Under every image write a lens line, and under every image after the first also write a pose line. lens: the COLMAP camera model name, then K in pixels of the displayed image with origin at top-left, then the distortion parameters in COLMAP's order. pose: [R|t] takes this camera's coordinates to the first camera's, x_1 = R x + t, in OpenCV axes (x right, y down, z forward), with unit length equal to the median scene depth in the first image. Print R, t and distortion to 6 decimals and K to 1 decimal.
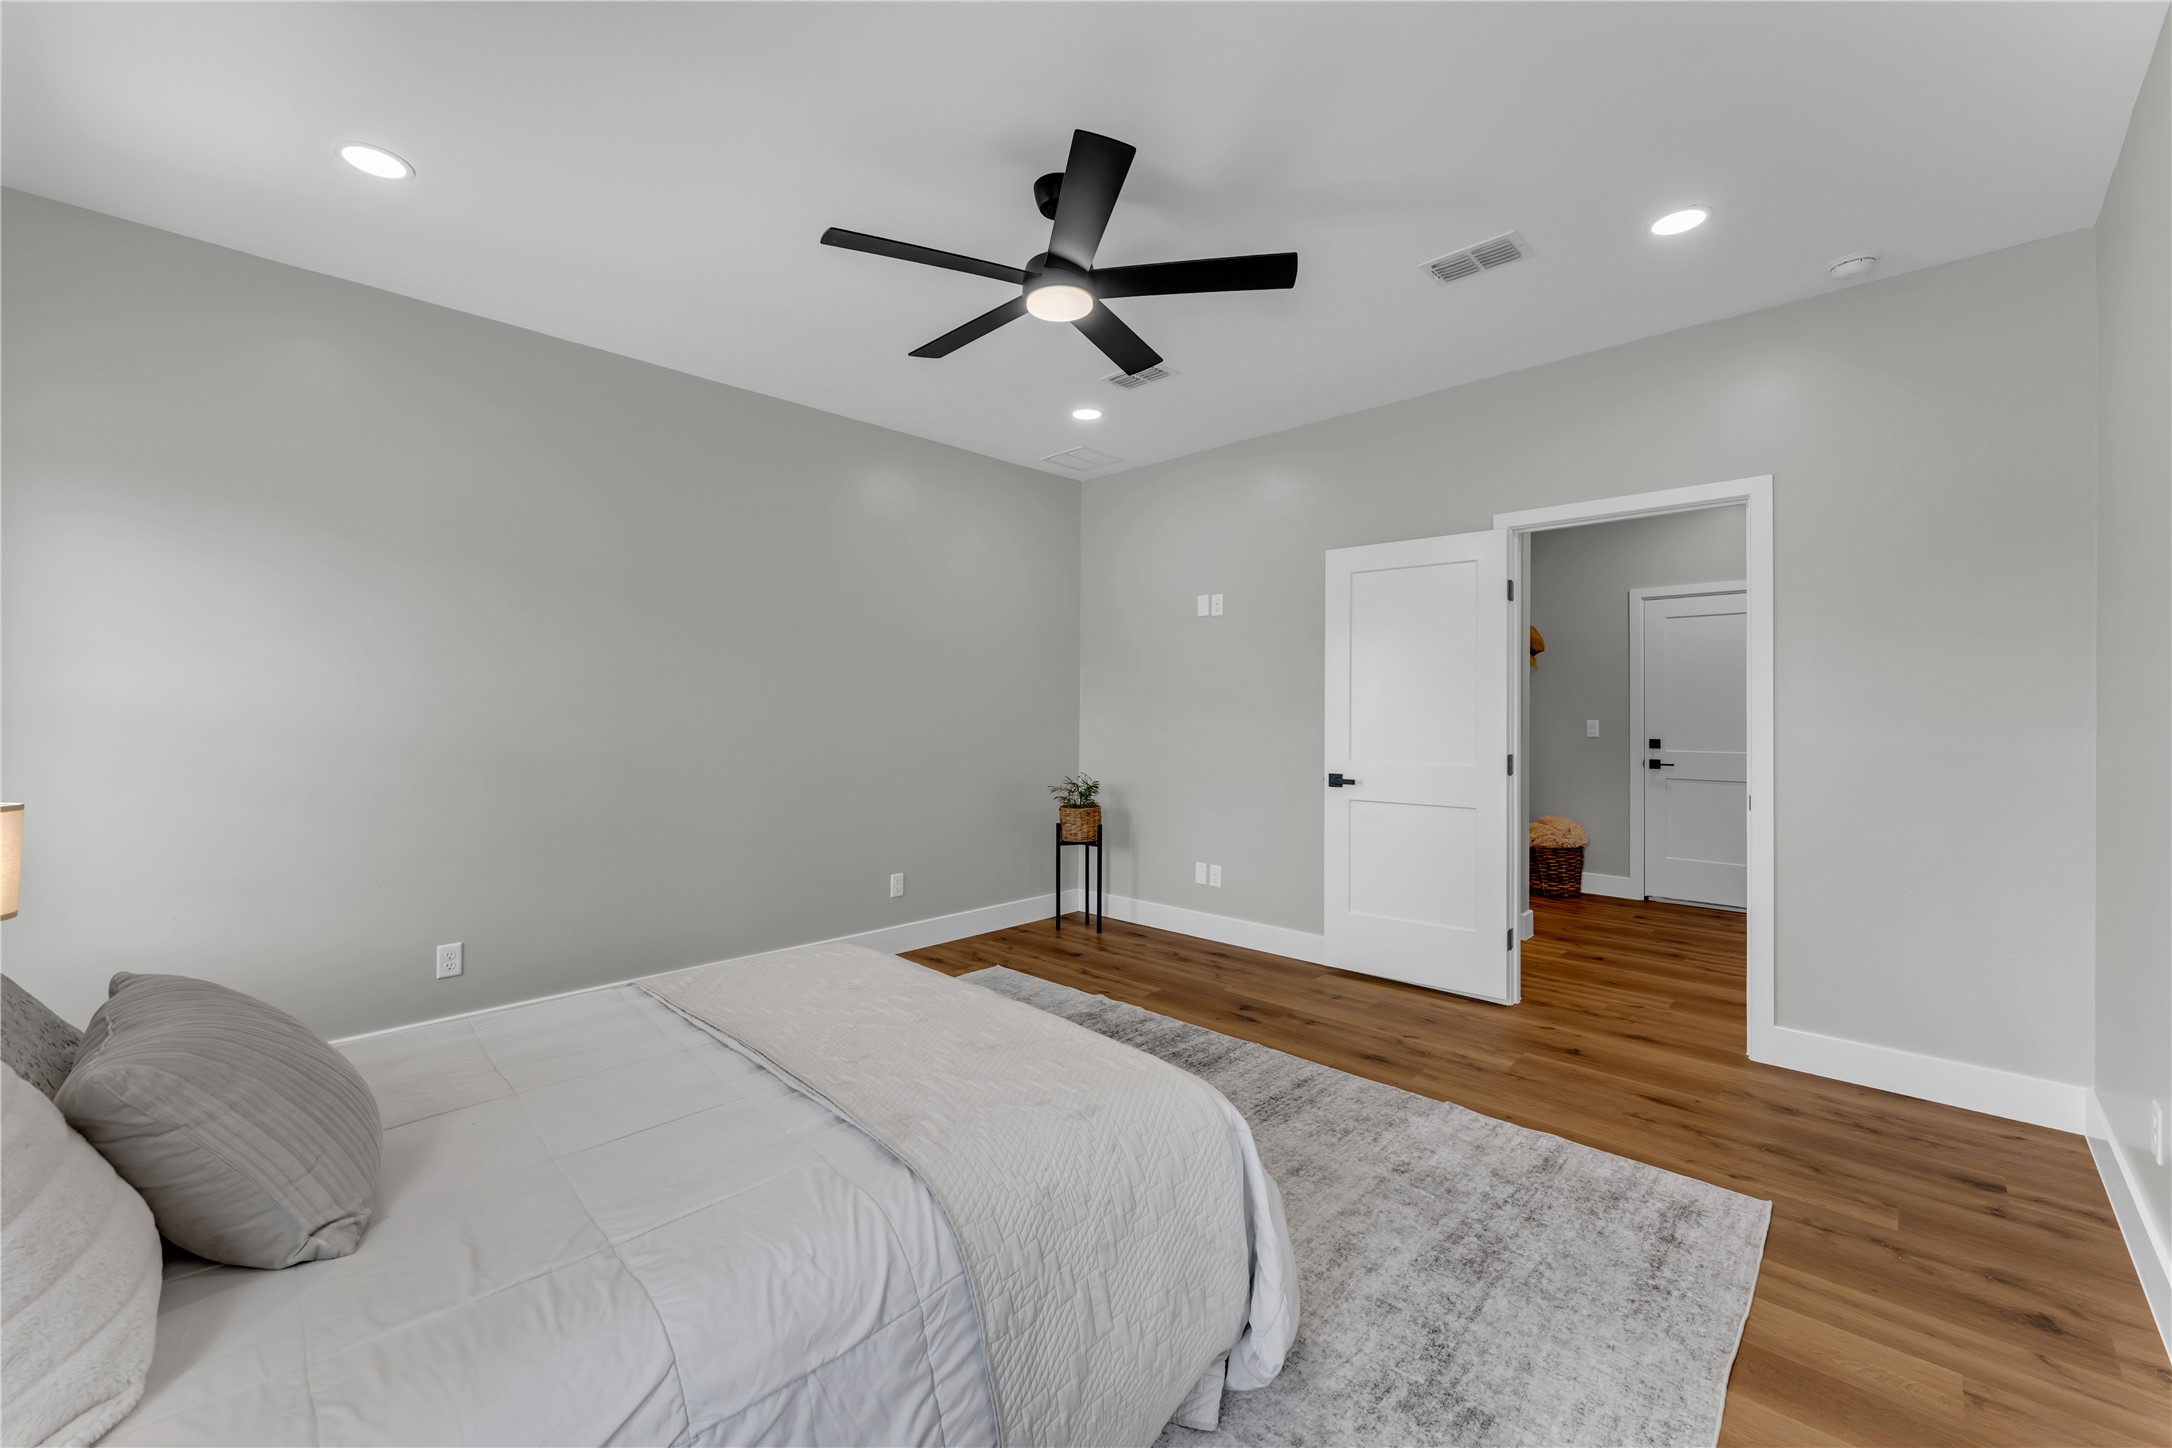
lens RADIAL K [[875.1, 0, 1074.7], [0, 875.1, 702.8], [0, 0, 1]] dist [0.005887, -0.000608]
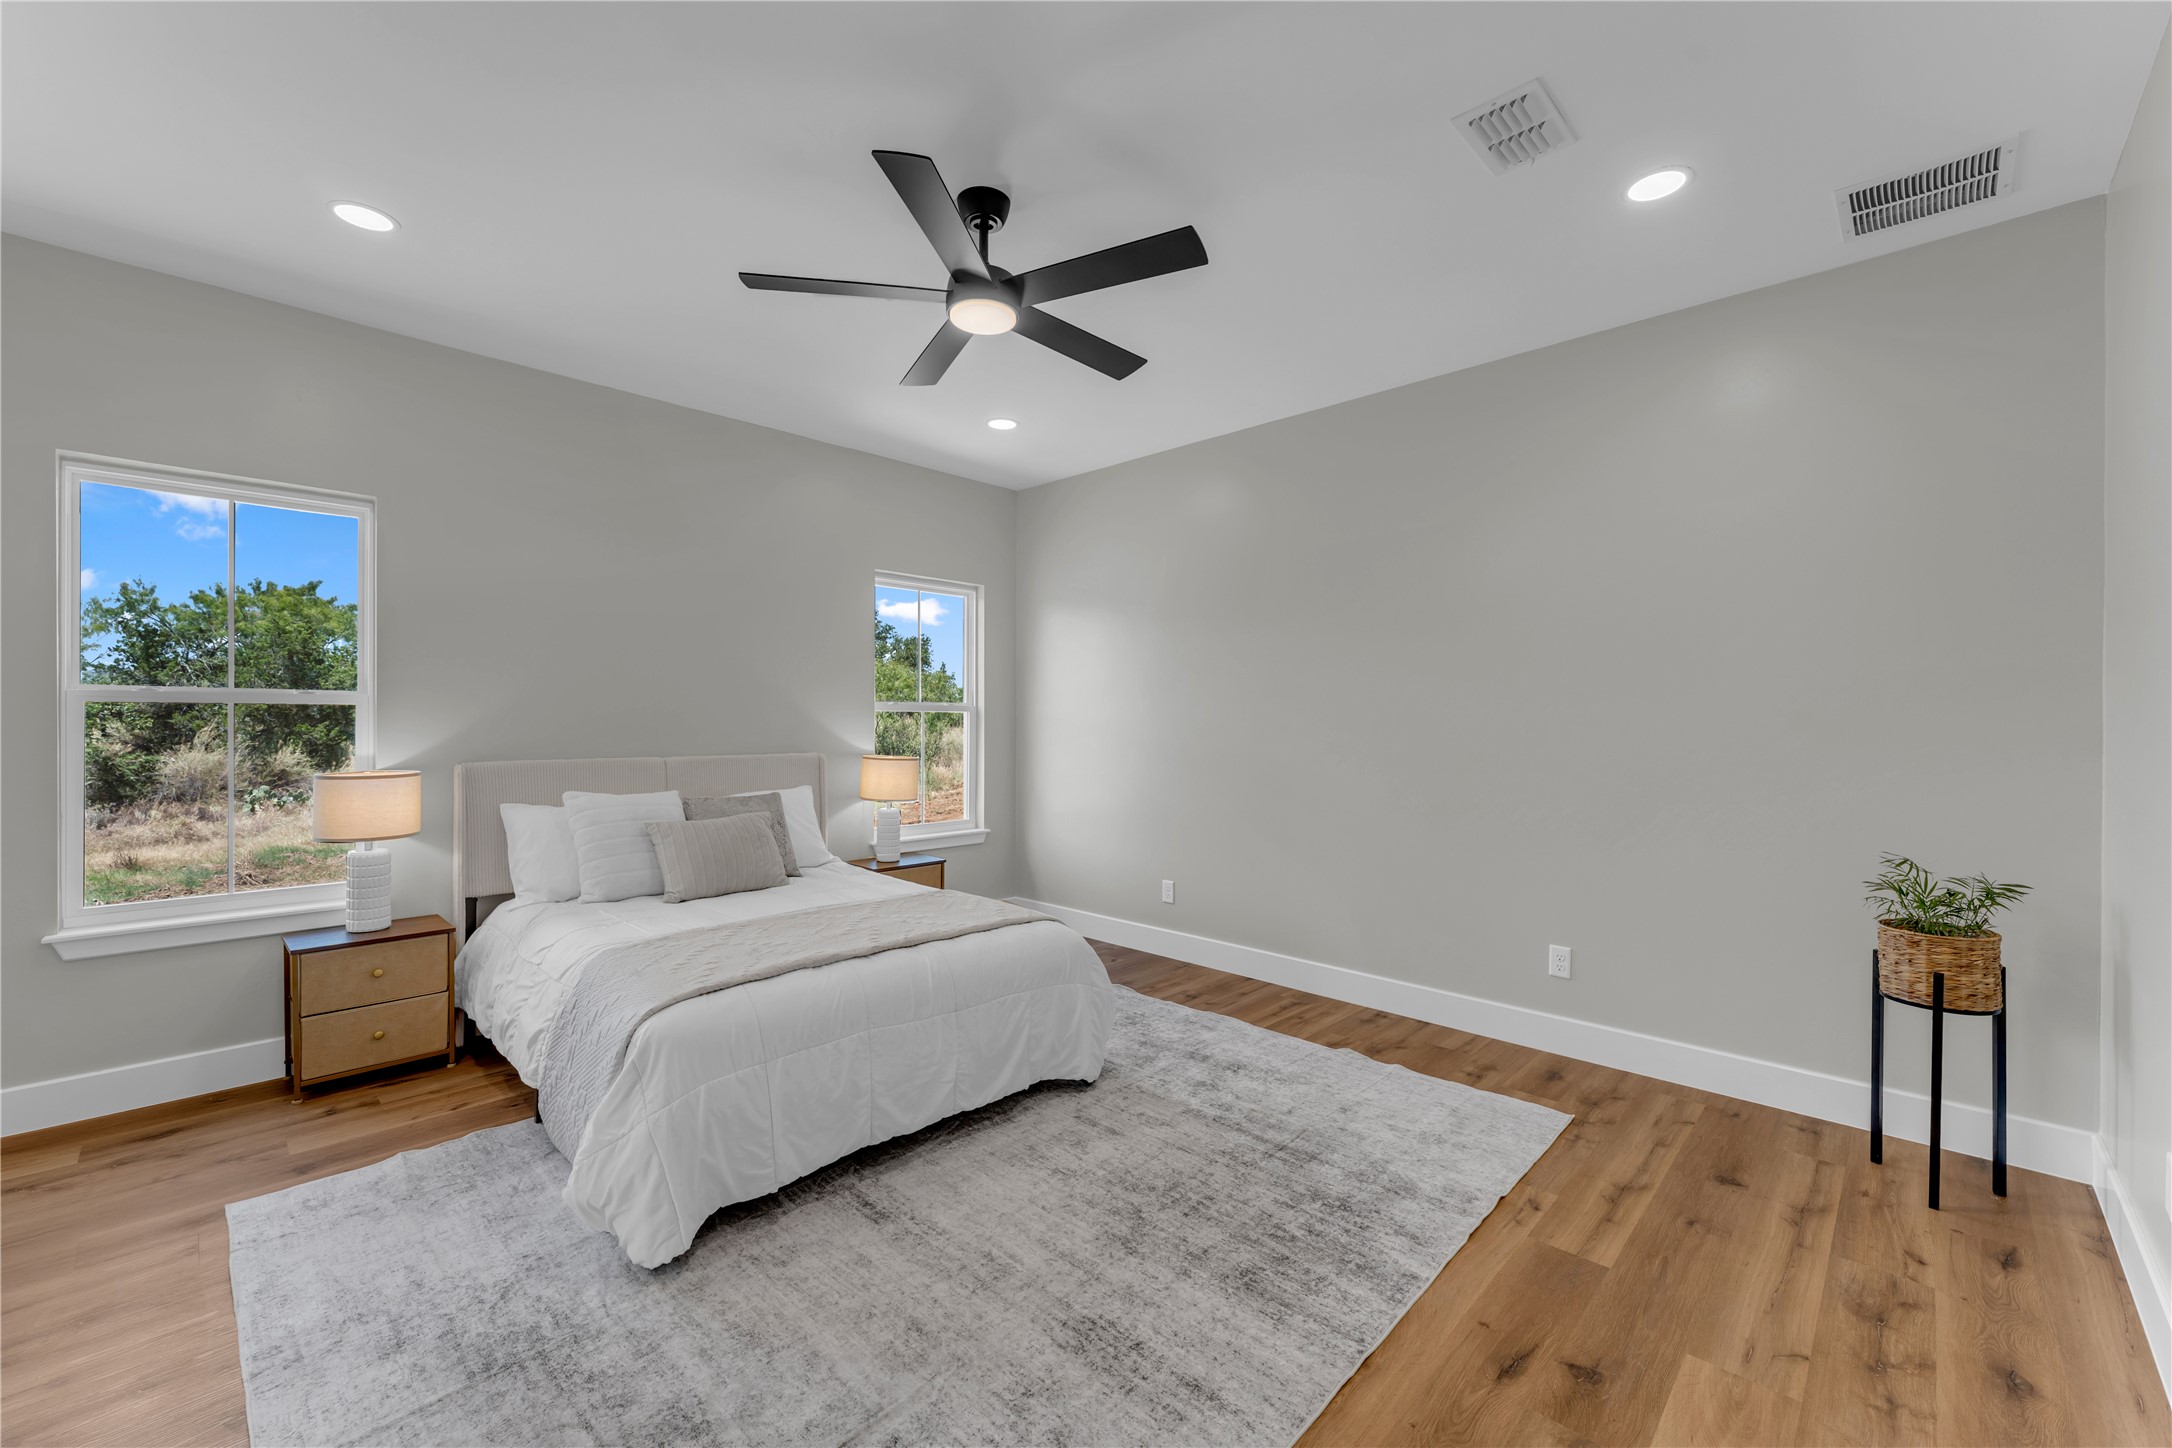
lens RADIAL K [[861.4, 0, 1080.3], [0, 861.4, 722.3], [0, 0, 1]] dist [-0.000647, 0.000249]
pose [[0.002717, -0.001083, -0.999996, 0.598929], [0.005324, 0.999985, -0.001069, 0.005791], [0.999982, -0.005321, 0.002723, 0.683873]]
